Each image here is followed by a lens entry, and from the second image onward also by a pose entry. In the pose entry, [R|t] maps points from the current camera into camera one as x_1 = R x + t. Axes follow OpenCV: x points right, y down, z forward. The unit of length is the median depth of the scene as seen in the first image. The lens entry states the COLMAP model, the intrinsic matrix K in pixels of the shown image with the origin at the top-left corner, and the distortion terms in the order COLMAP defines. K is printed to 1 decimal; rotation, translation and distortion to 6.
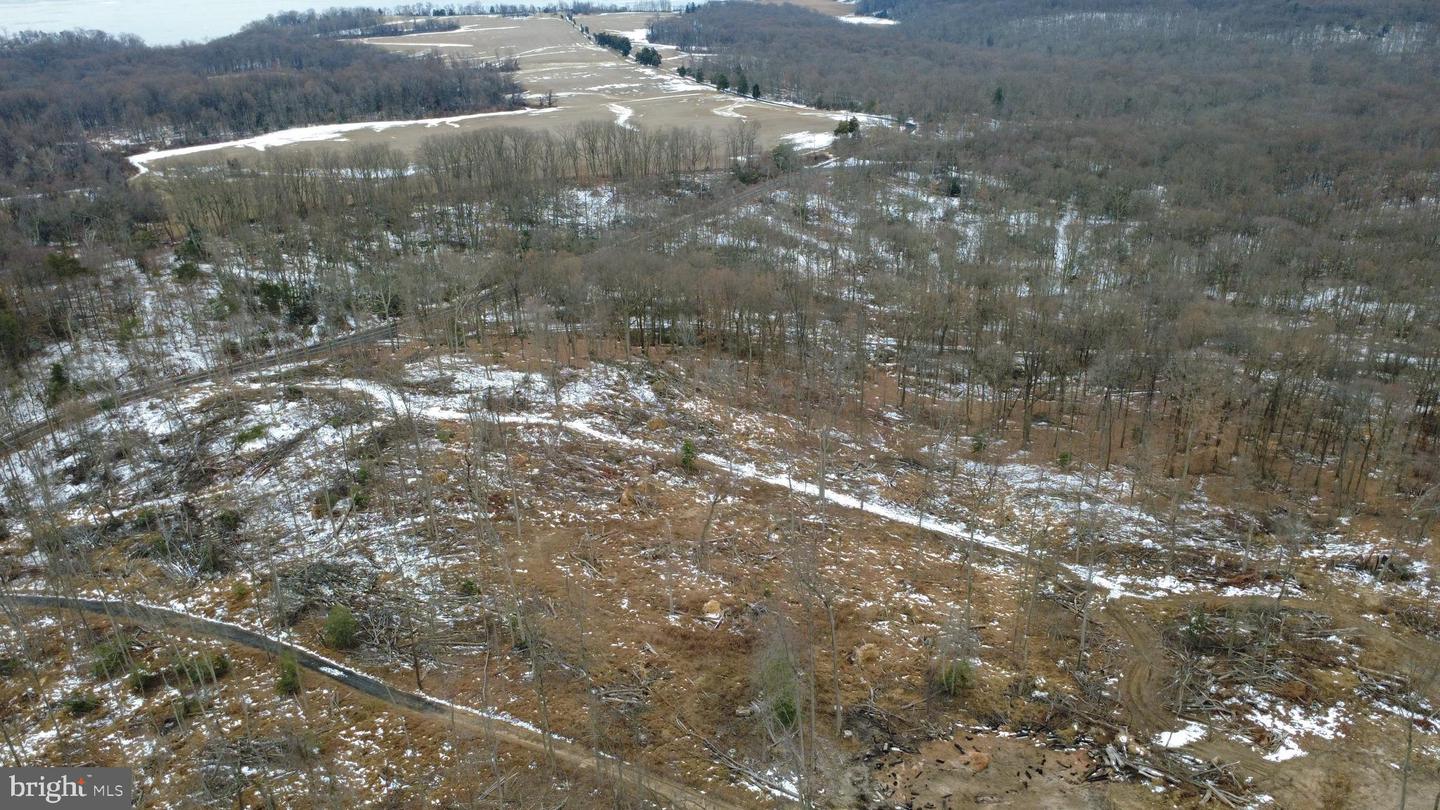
lens RADIAL K [[1045.7, 0, 718.3], [0, 1045.7, 399.5], [0, 0, 1]] dist [0.000015, 0.005195]
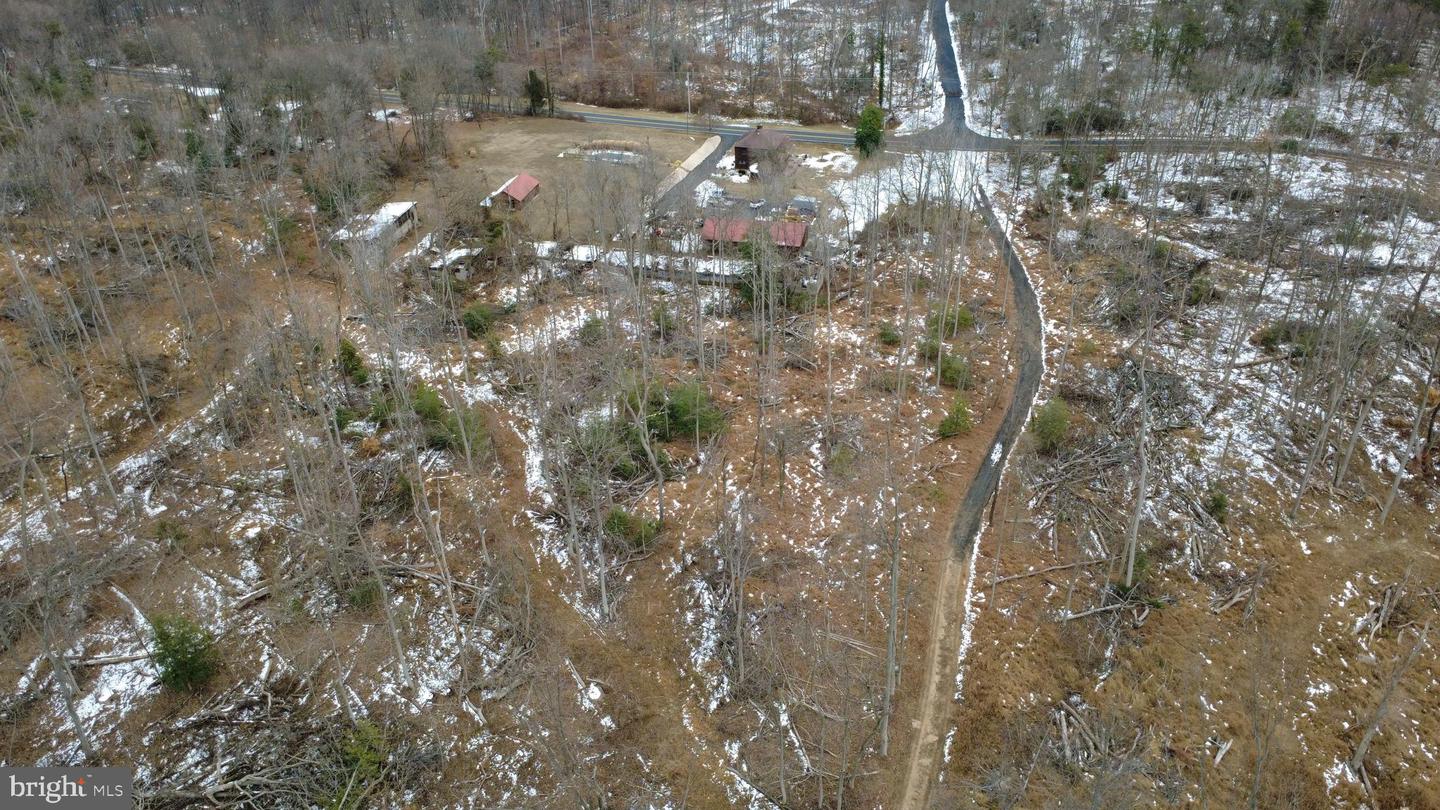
lens RADIAL K [[1044.1, 0, 718.1], [0, 1044.1, 399.3], [0, 0, 1]] dist [-0.001546, 0.005807]
pose [[0.183647, 0.556542, -0.810268, 0.050738], [-0.386449, 0.798793, 0.461072, -0.014908], [0.903842, 0.228453, 0.361771, 0.106567]]
